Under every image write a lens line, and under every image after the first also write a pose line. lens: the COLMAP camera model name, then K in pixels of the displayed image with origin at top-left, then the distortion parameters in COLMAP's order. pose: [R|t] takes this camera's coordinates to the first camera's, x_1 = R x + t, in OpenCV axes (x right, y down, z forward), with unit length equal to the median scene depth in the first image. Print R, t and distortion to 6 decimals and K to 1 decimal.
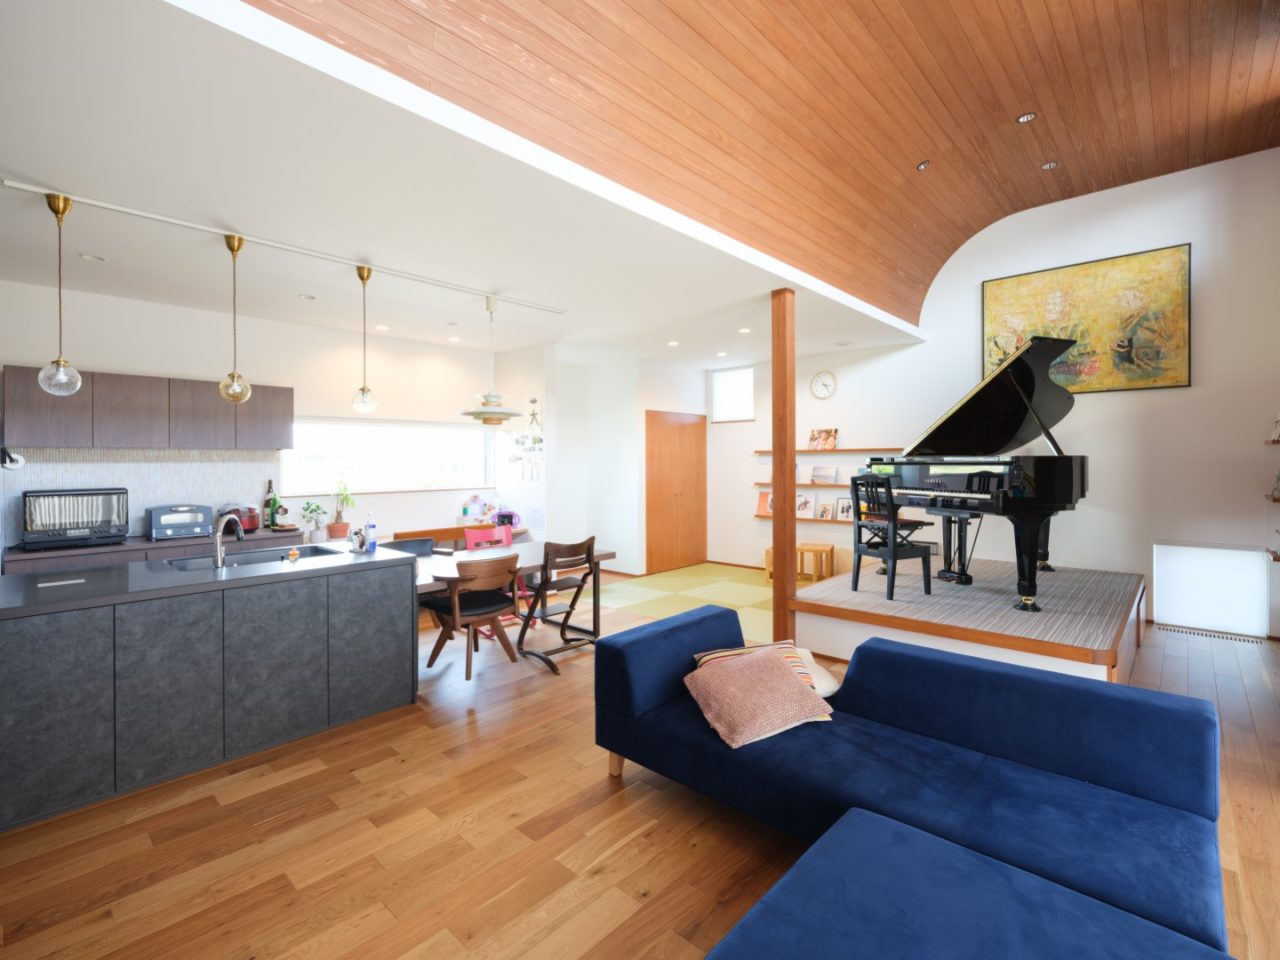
lens RADIAL K [[591.3, 0, 639.9], [0, 591.3, 470.0], [0, 0, 1]] dist [-0.000360, -0.000065]
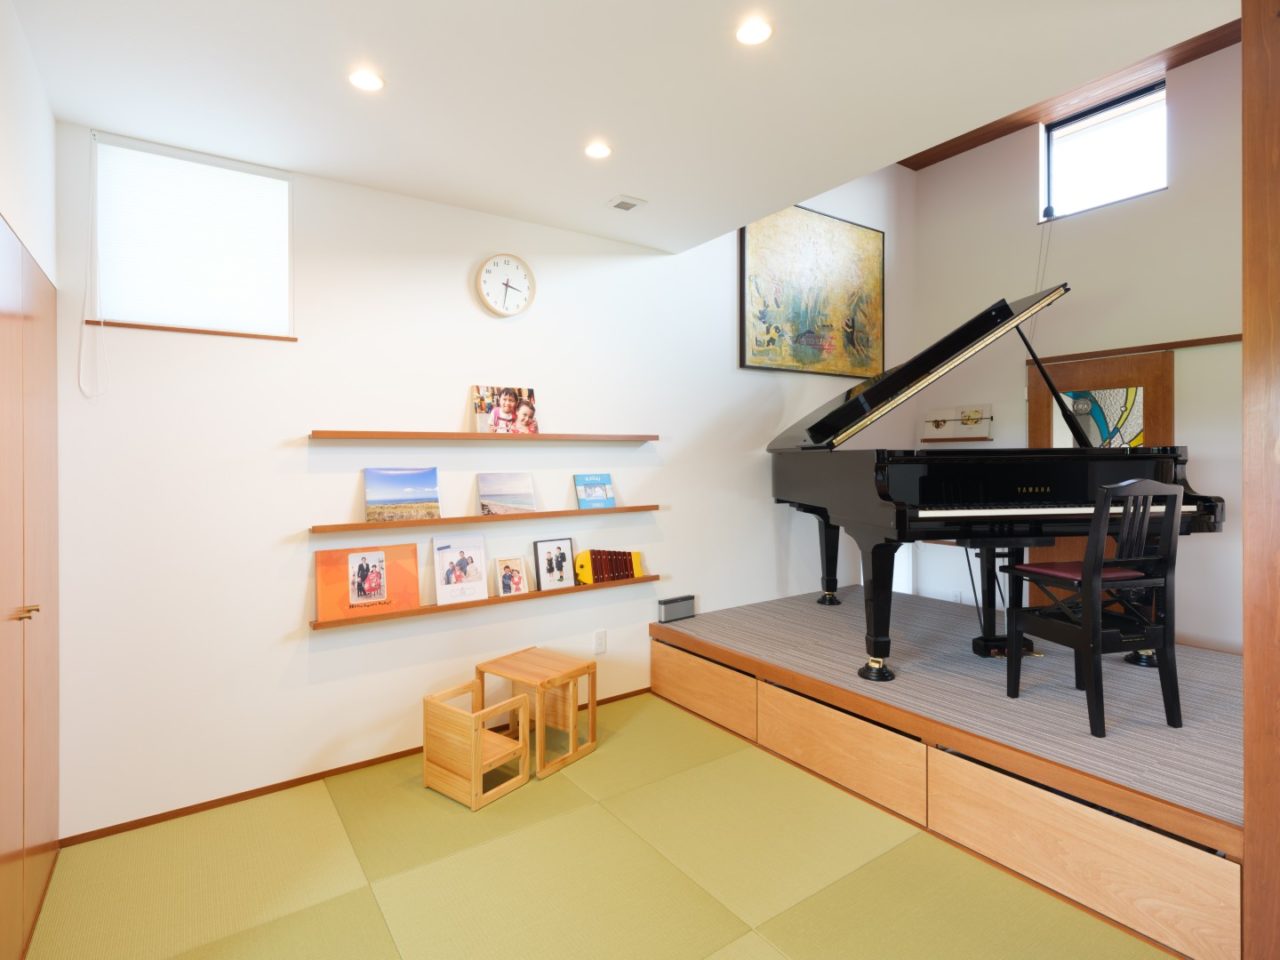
lens RADIAL K [[649.6, 0, 638.9], [0, 649.6, 467.3], [0, 0, 1]] dist [-0.002479, -0.000148]
pose [[0.216975, -0.007346, 0.976150, -0.179063], [0.027051, 0.999633, 0.001510, -0.010791], [-0.975802, 0.026078, 0.217094, 1.070974]]
